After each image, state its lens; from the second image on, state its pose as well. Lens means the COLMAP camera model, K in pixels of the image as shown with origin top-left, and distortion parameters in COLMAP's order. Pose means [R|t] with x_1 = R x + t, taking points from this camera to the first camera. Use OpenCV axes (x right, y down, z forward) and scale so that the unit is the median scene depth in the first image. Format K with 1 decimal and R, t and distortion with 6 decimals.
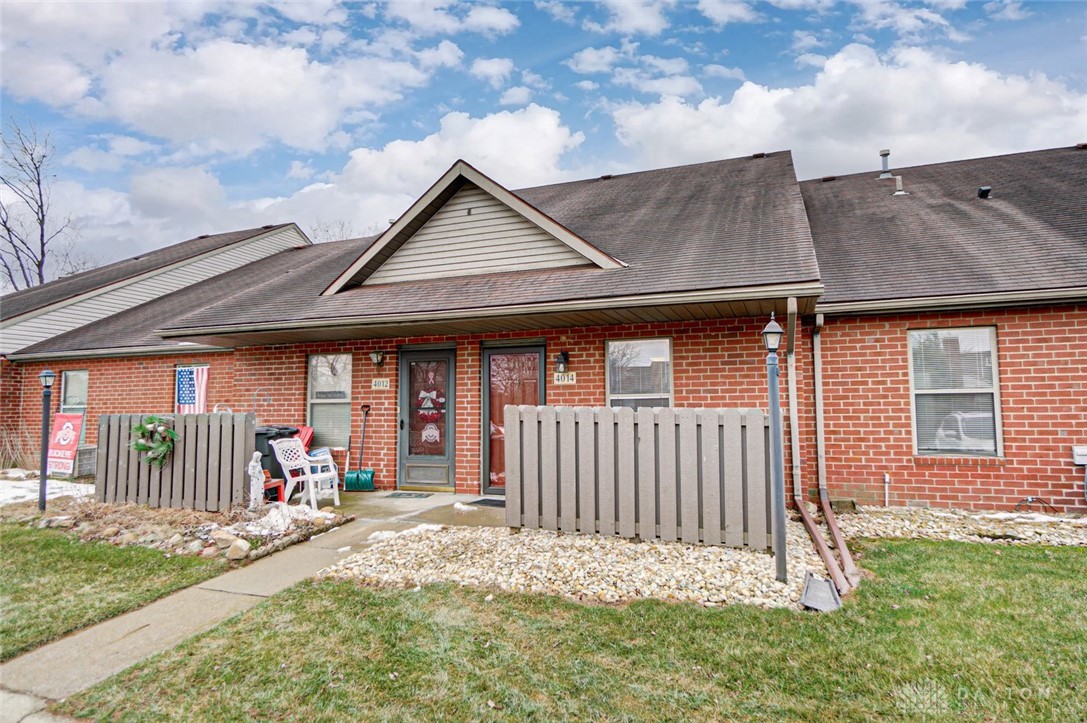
lens RADIAL K [[645.8, 0, 543.7], [0, 645.8, 360.9], [0, 0, 1]] dist [0.003837, 0.002067]
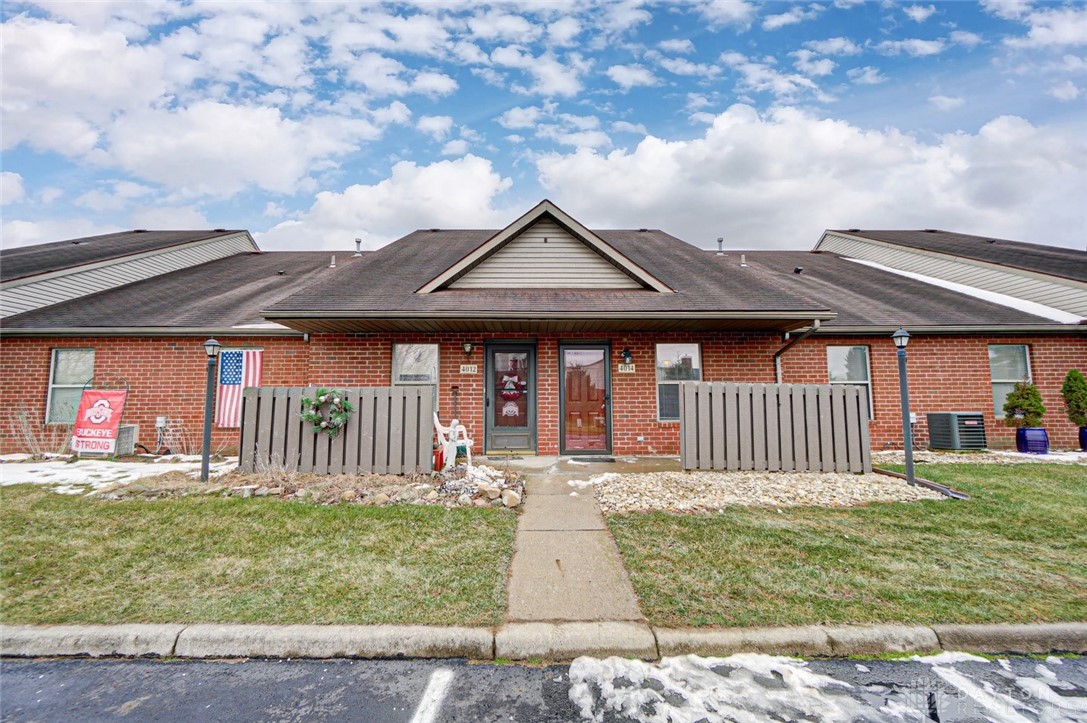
lens RADIAL K [[472.0, 0, 540.4], [0, 472.0, 361.0], [0, 0, 1]] dist [-0.002701, 0.003445]
pose [[0.925354, 0.040784, 0.376903, -0.472006], [-0.032931, 0.999086, -0.027258, 0.040605], [-0.377670, 0.012811, 0.925852, 0.118450]]
